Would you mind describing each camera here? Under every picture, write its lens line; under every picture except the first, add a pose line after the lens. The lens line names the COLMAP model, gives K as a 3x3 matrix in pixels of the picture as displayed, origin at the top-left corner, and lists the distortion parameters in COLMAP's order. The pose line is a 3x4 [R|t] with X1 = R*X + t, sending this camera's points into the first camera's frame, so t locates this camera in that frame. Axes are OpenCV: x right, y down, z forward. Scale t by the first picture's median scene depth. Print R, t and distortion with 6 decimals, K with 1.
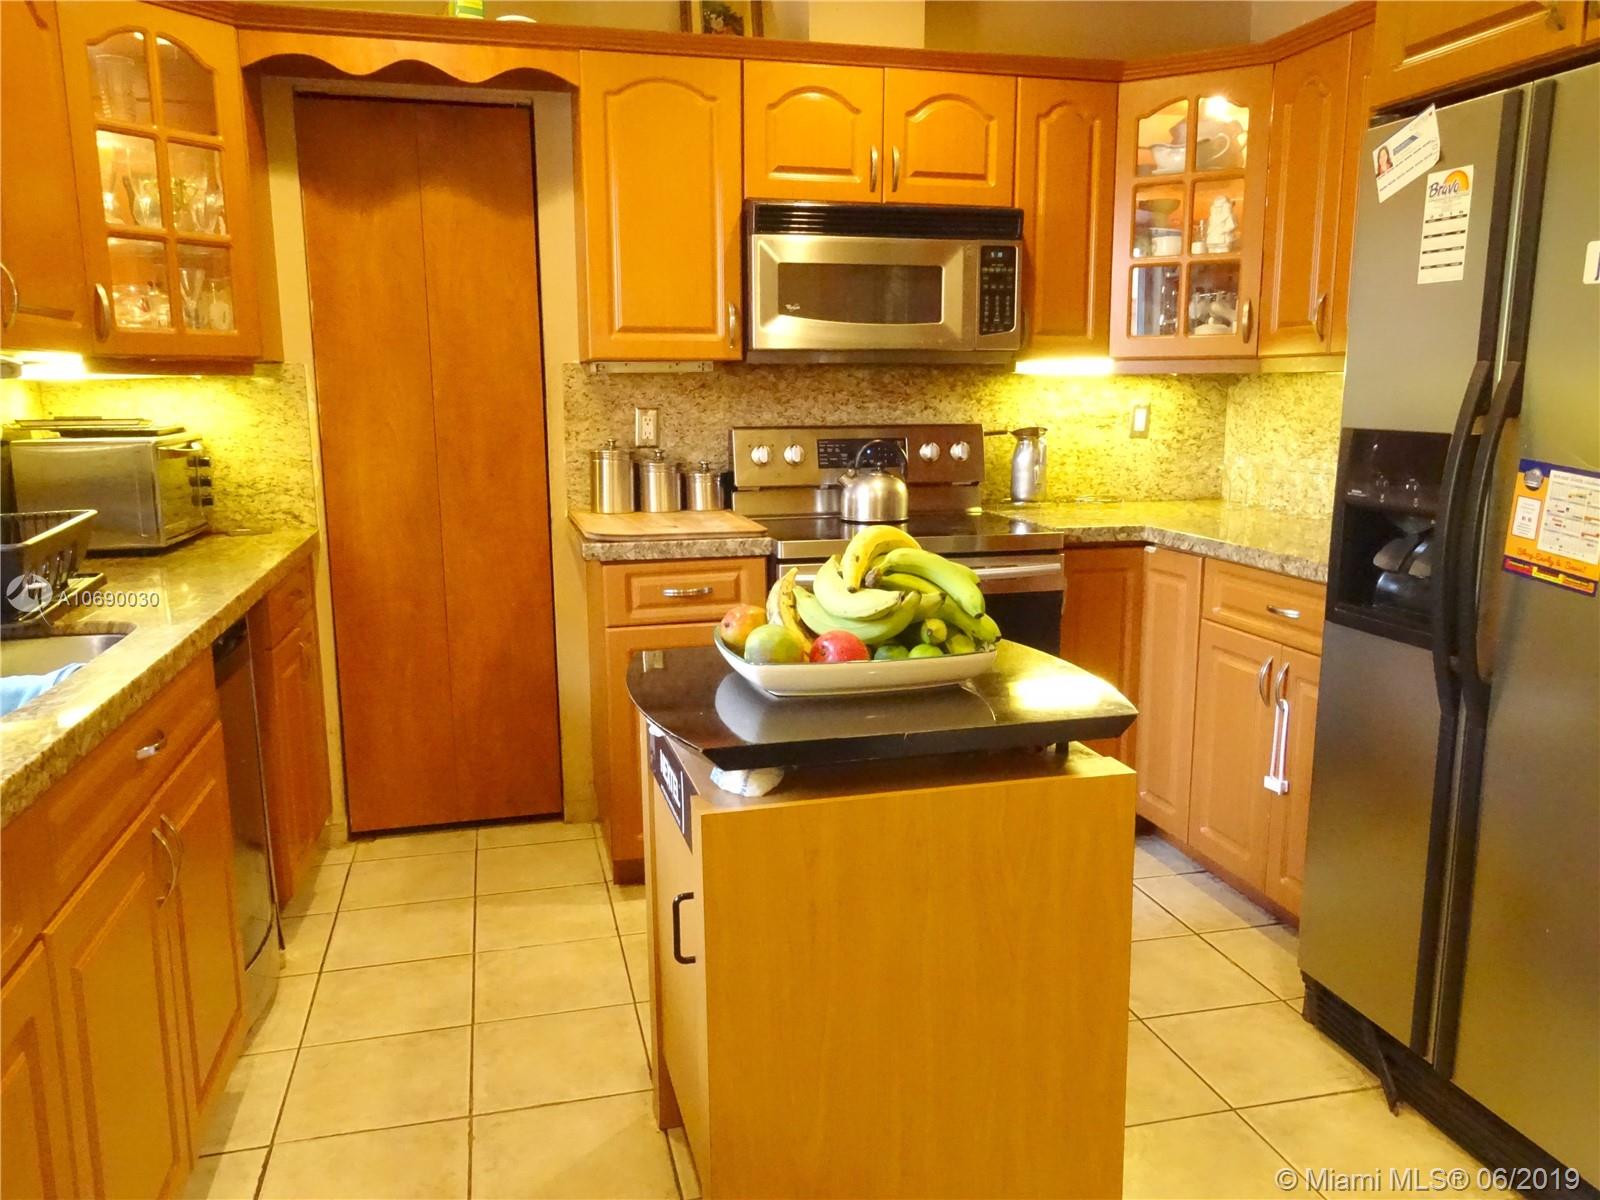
lens RADIAL K [[1231.7, 0, 794.1], [0, 1231.7, 589.4], [0, 0, 1]] dist [0.008540, 0.006942]
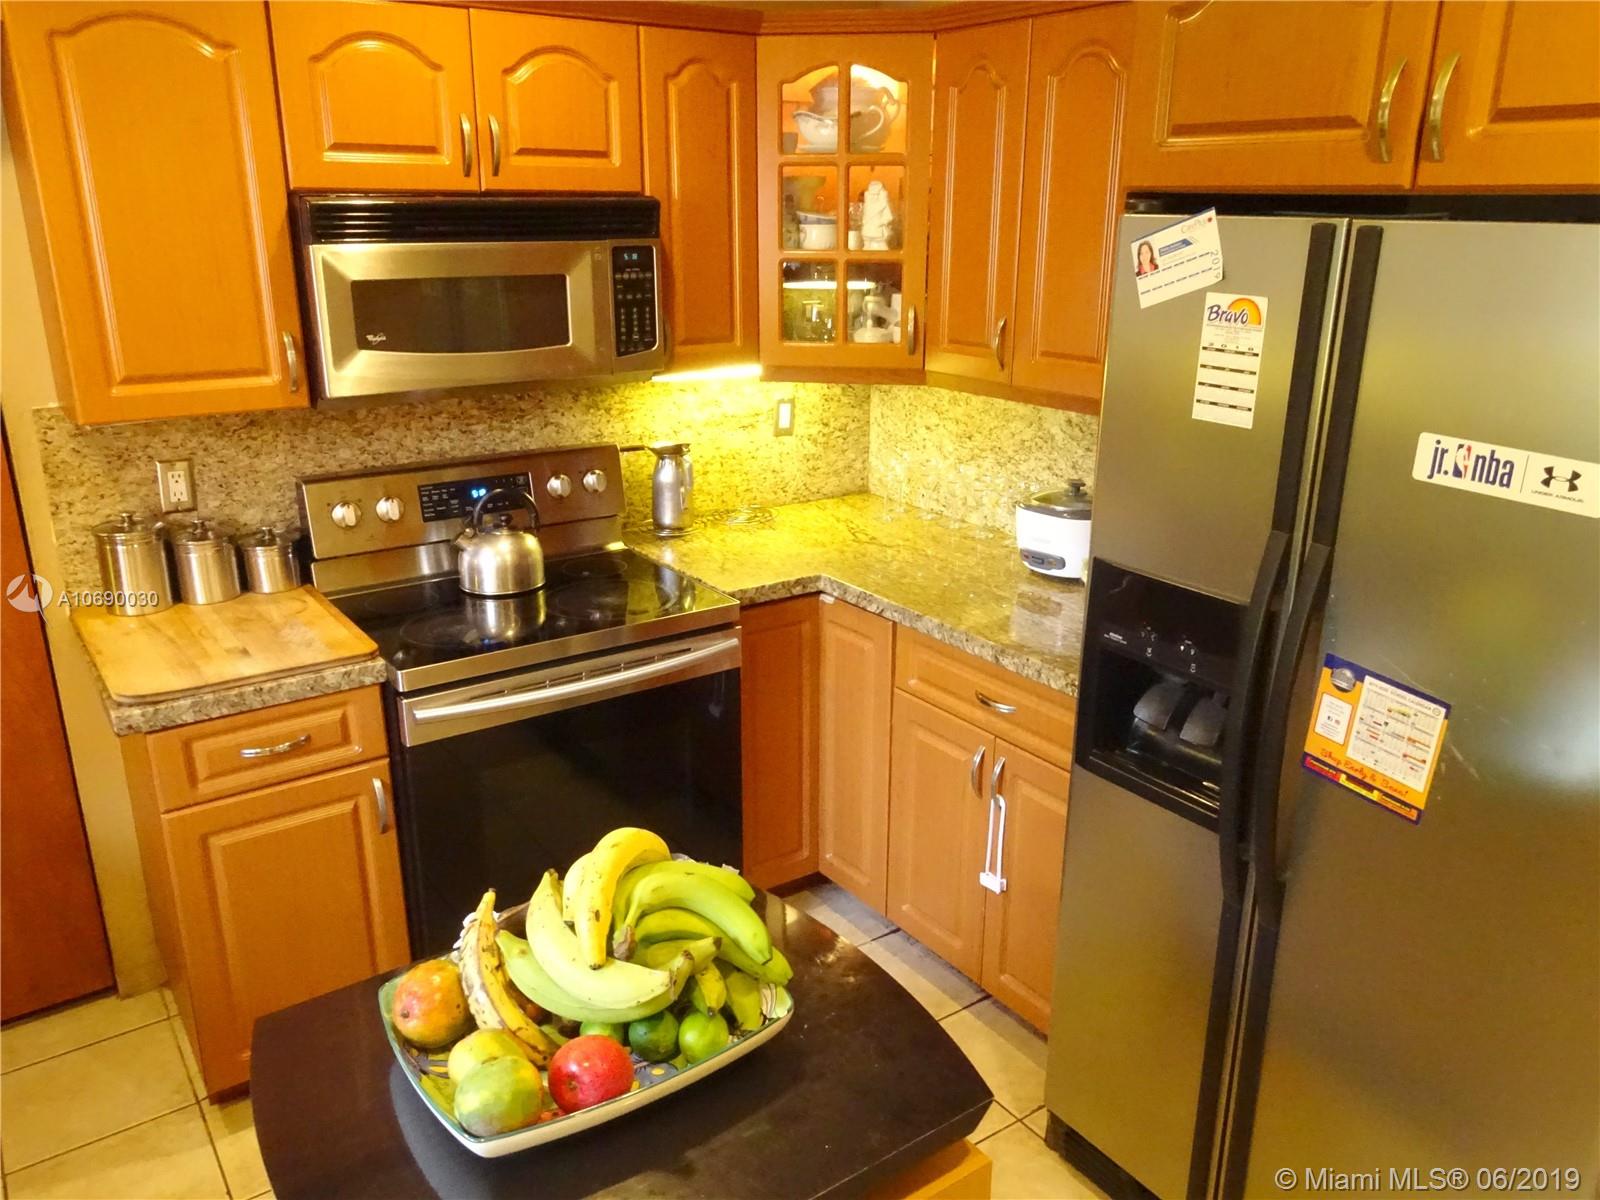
lens RADIAL K [[1231.7, 0, 797.1], [0, 1231.7, 588.3], [0, 0, 1]] dist [0.008540, 0.006942]
pose [[0.932515, -0.104288, 0.345746, -0.037891], [0.054830, 0.987182, 0.149883, -0.177252], [-0.356945, -0.120811, 0.926280, 0.189505]]
